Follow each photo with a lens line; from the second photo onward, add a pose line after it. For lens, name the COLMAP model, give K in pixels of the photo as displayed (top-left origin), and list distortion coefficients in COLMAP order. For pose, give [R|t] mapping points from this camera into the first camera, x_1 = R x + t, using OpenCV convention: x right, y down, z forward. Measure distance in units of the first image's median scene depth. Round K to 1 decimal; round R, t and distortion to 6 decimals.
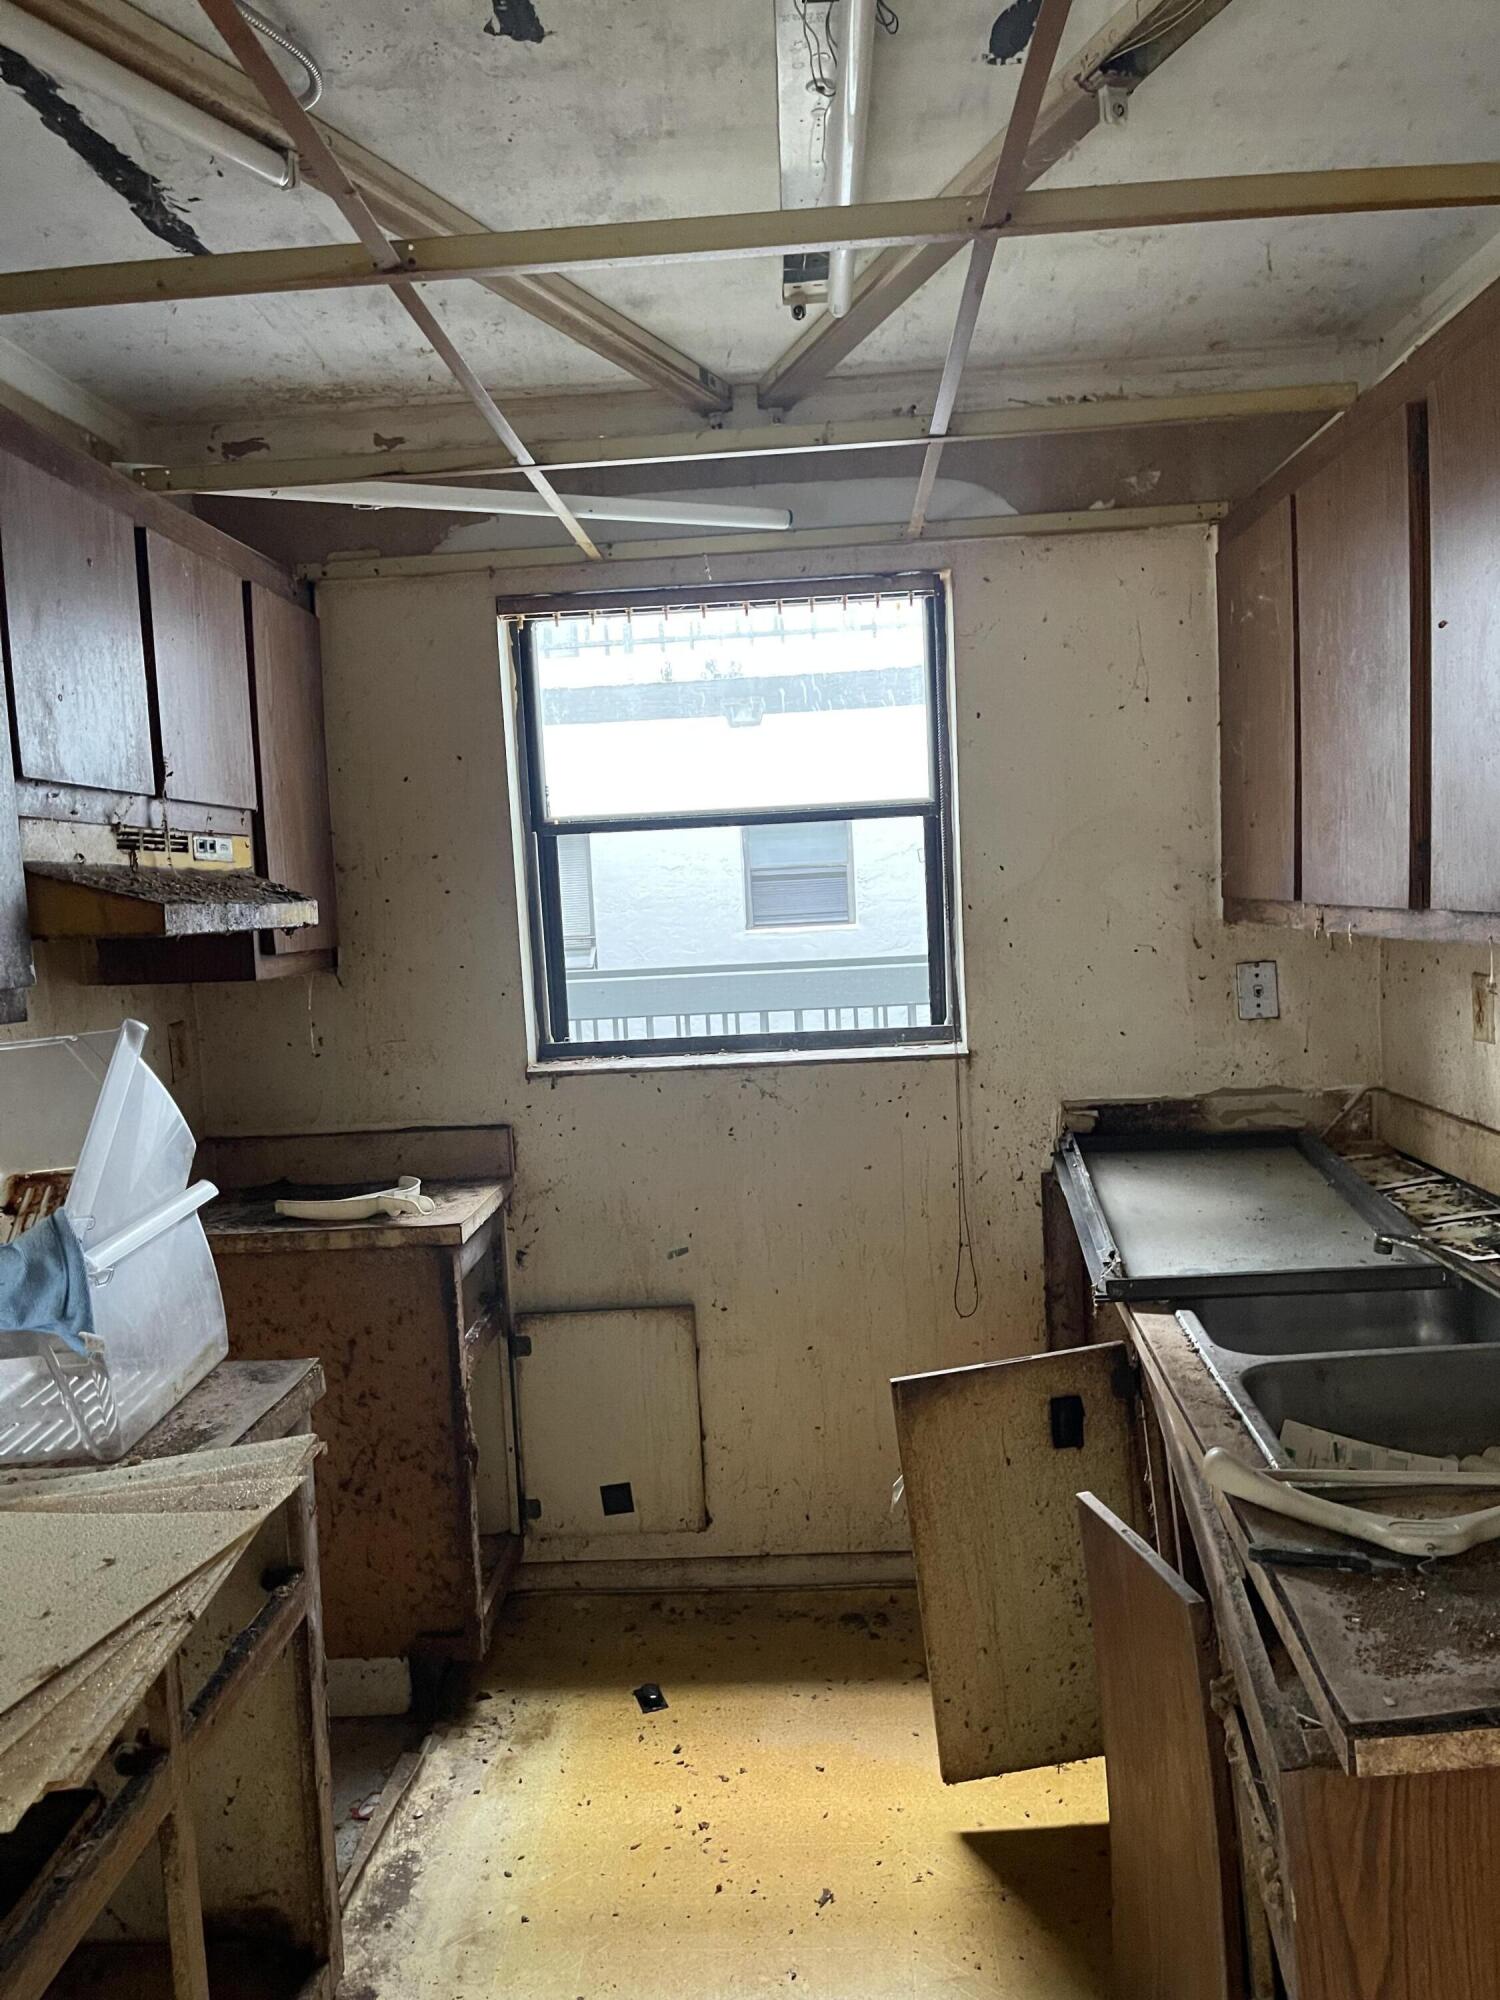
lens RADIAL K [[1569.3, 0, 750.0], [0, 1569.3, 1000.0], [0, 0, 1]] dist [0.088394, -0.126234]
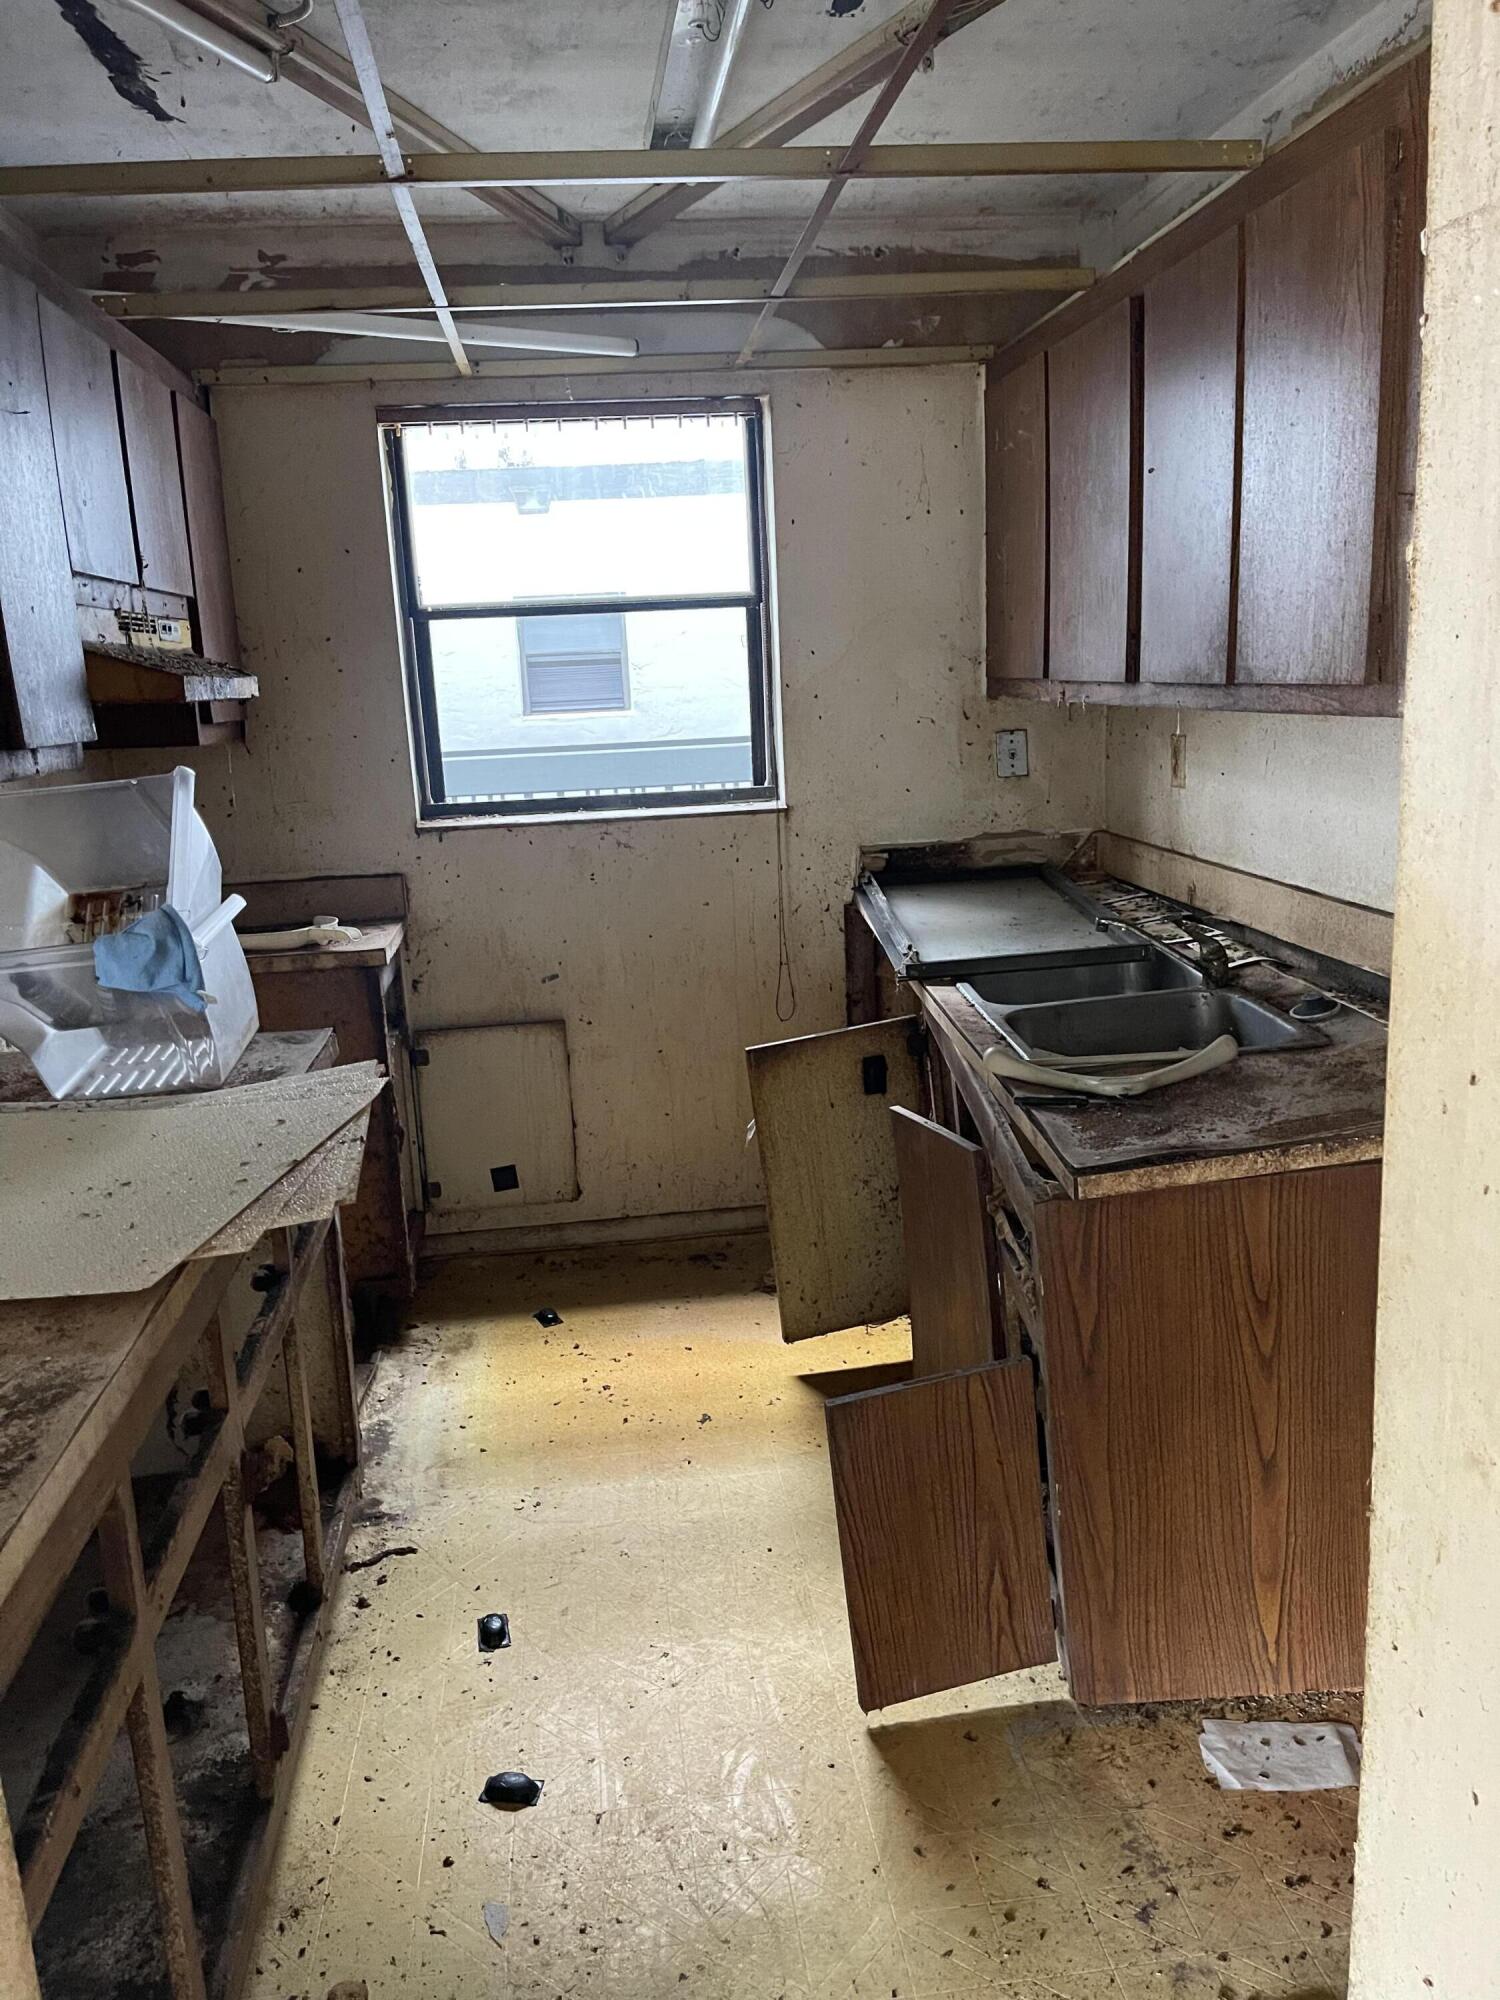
lens RADIAL K [[1624.4, 0, 750.0], [0, 1624.4, 1000.0], [0, 0, 1]] dist [0.096562, -0.114846]
pose [[0.986487, -0.030802, 0.160920, -0.105789], [0.010859, 0.992301, 0.123369, 0.027986], [-0.163482, -0.119954, 0.979227, -0.275716]]
